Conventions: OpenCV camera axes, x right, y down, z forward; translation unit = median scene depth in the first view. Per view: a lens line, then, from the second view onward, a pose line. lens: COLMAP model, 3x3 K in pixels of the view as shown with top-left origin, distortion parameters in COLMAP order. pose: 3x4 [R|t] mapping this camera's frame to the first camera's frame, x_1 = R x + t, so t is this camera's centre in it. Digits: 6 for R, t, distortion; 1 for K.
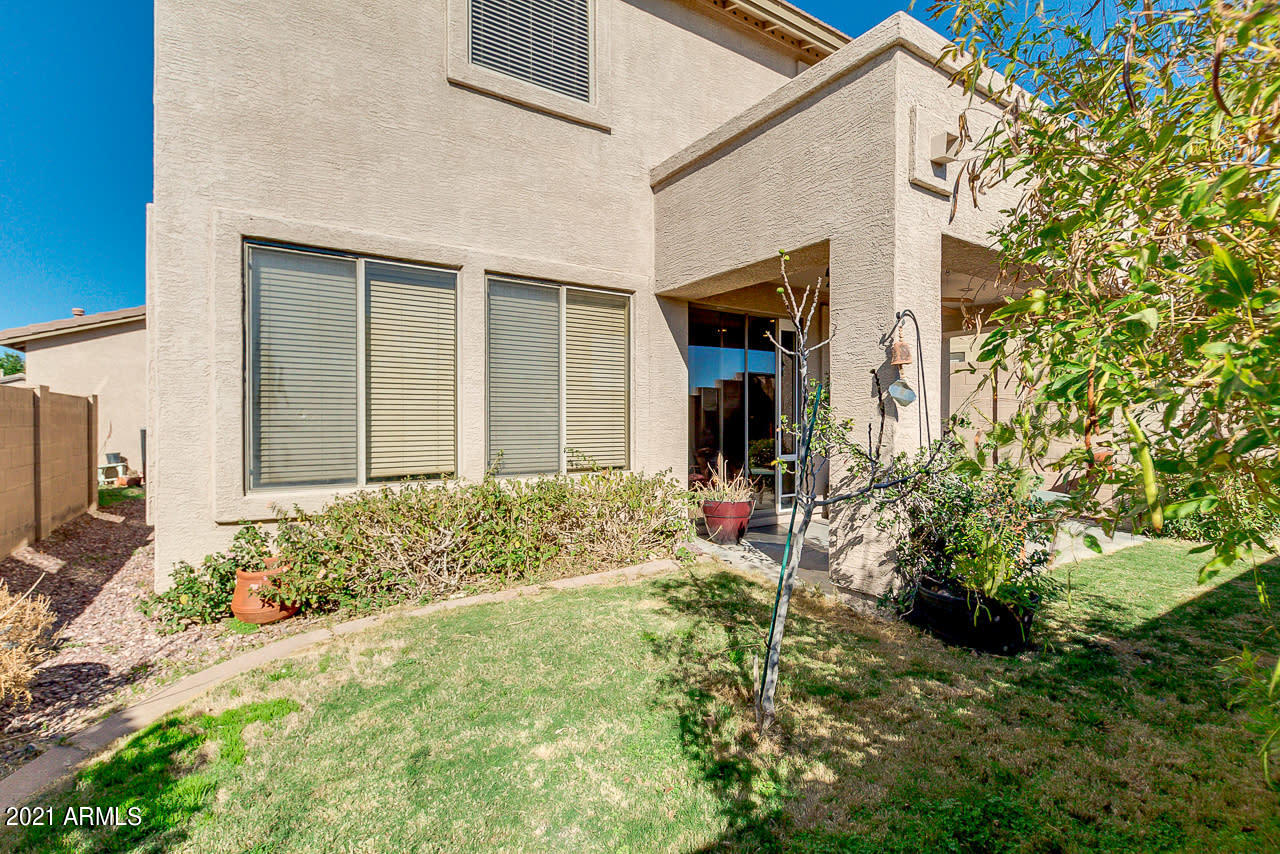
lens RADIAL K [[585.5, 0, 645.8], [0, 585.5, 424.1], [0, 0, 1]] dist [0.000339, -0.001056]
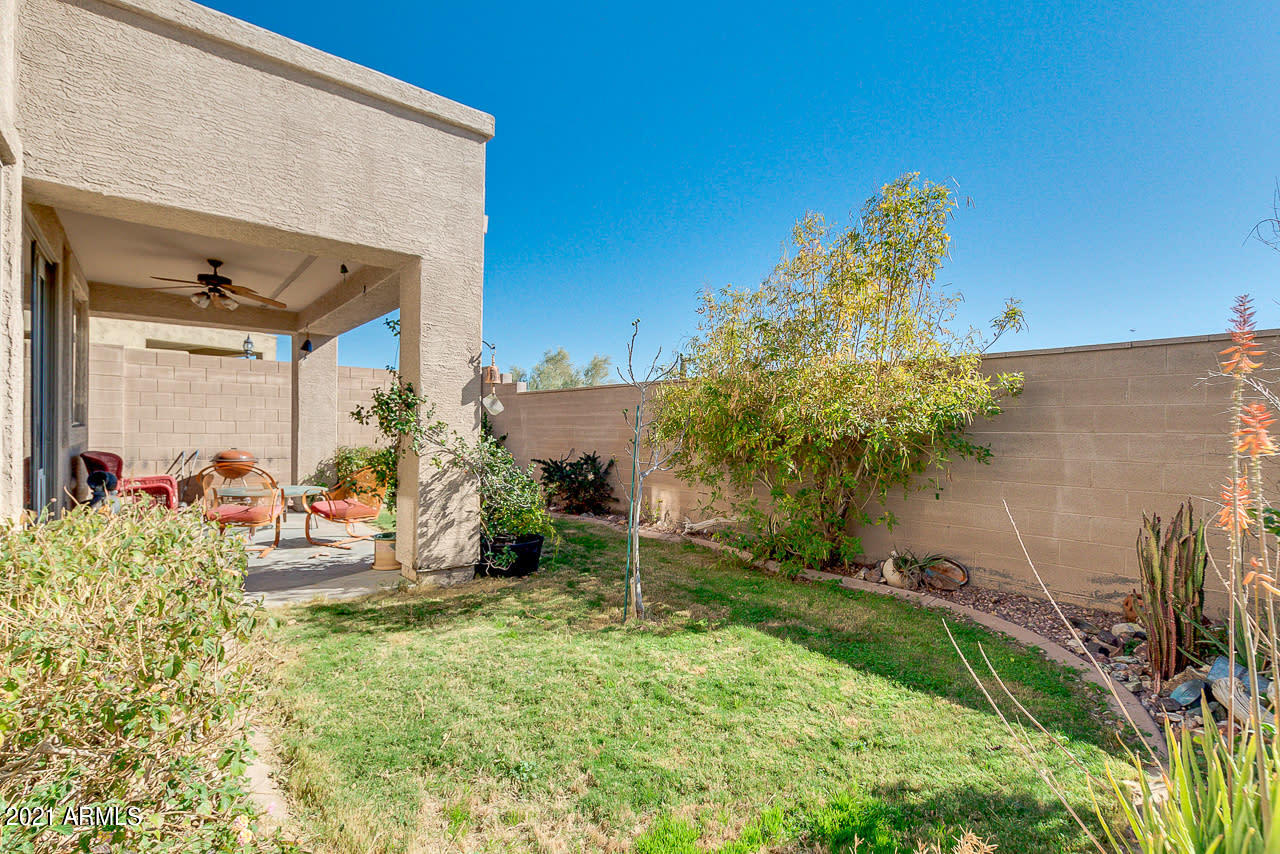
lens RADIAL K [[611.3, 0, 640.0], [0, 611.3, 427.0], [0, 0, 1]] dist [0.000063, -0.000241]
pose [[-0.109839, 0.004890, 0.993937, -0.899534], [-0.006076, 0.999966, -0.005591, 0.006030], [-0.993931, -0.006653, -0.109805, 0.747842]]
